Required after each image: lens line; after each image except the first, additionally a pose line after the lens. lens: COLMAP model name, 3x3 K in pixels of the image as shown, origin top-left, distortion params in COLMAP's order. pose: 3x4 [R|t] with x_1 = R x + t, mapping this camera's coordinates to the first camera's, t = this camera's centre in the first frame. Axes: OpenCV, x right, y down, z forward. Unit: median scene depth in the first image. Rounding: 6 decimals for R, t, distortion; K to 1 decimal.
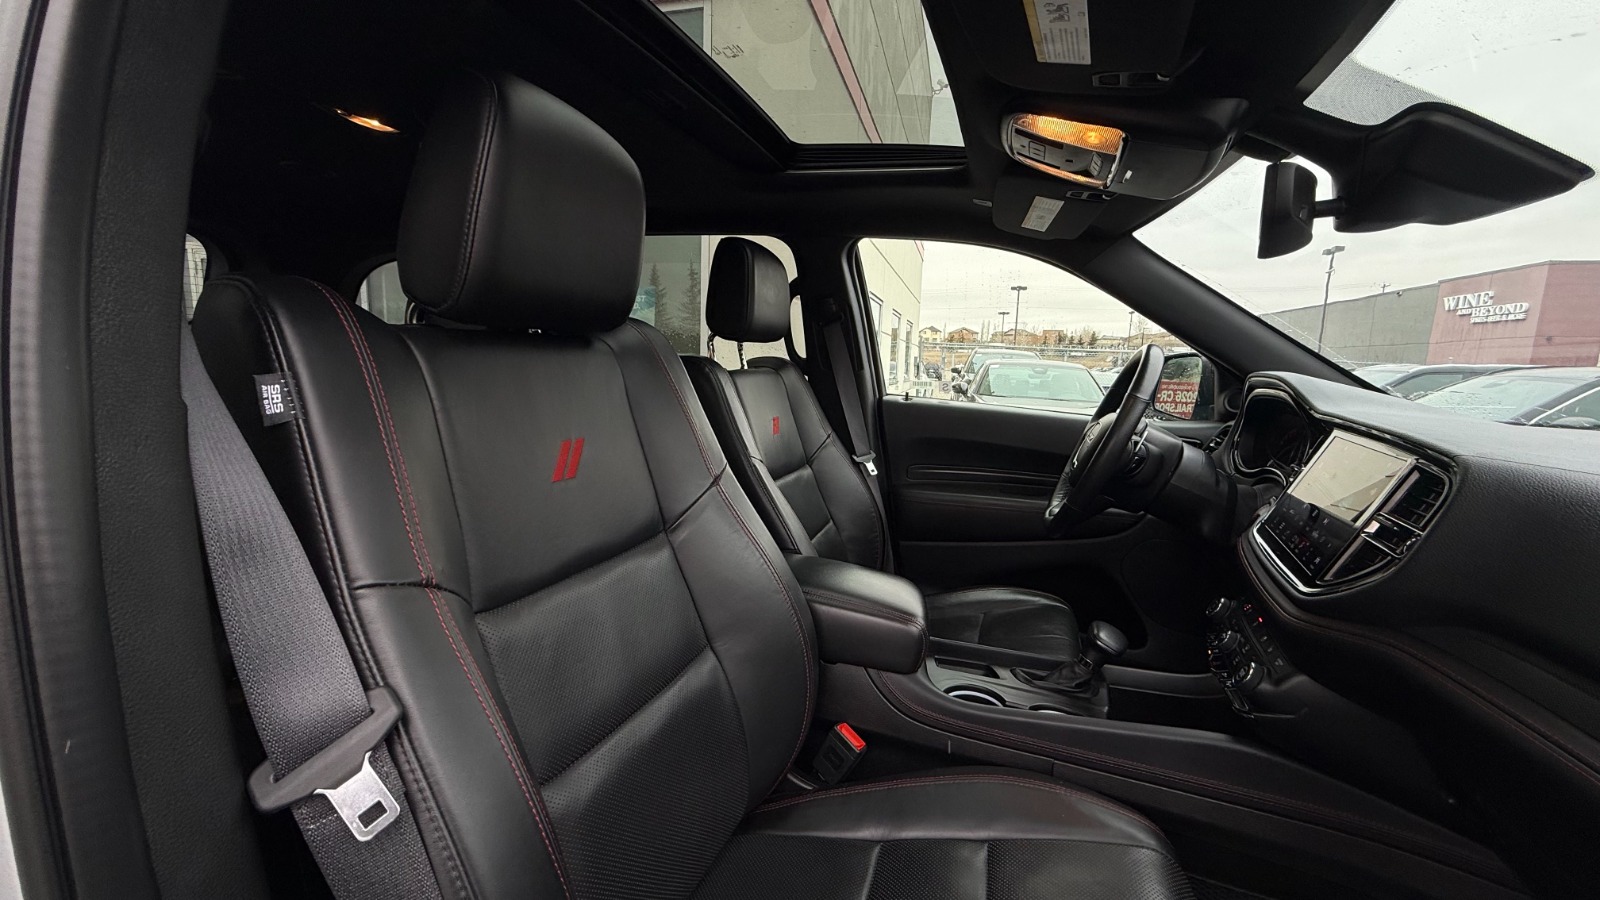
lens RADIAL K [[632.9, 0, 795.6], [0, 632.9, 452.2], [0, 0, 1]] dist [0.000135, -0.000104]
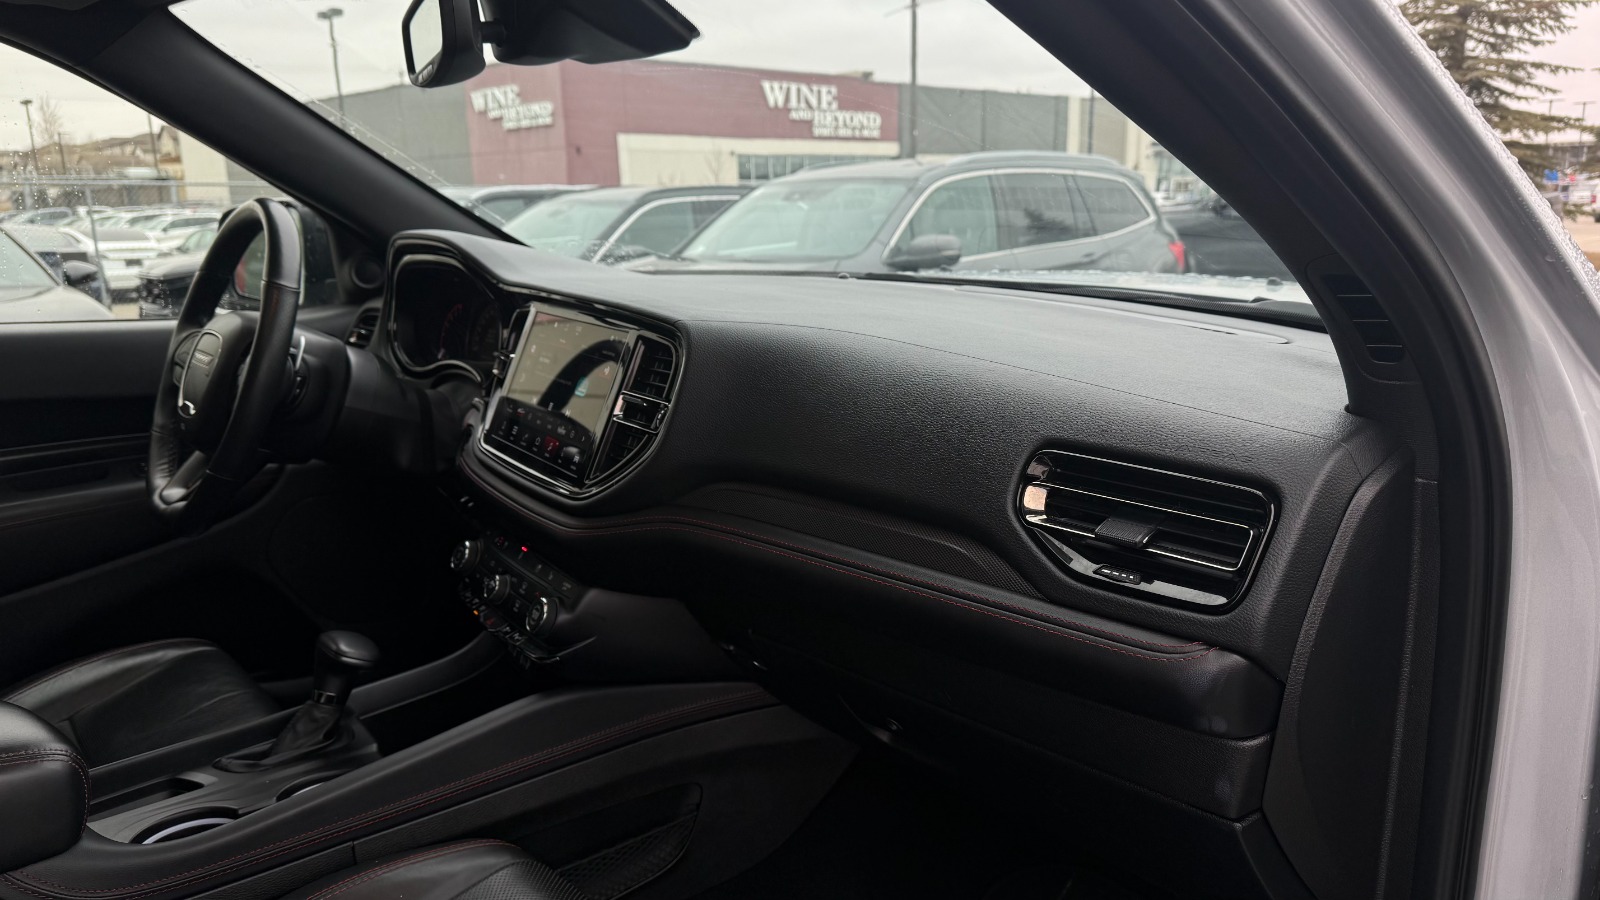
lens RADIAL K [[1133.1, 0, 805.3], [0, 1133.1, 467.1], [0, 0, 1]] dist [0.101669, -0.109191]
pose [[0.490744, -0.241091, 0.837284, -0.237786], [0.164281, 0.969323, 0.182824, -0.037069], [-0.855676, 0.047830, 0.515297, -0.053090]]
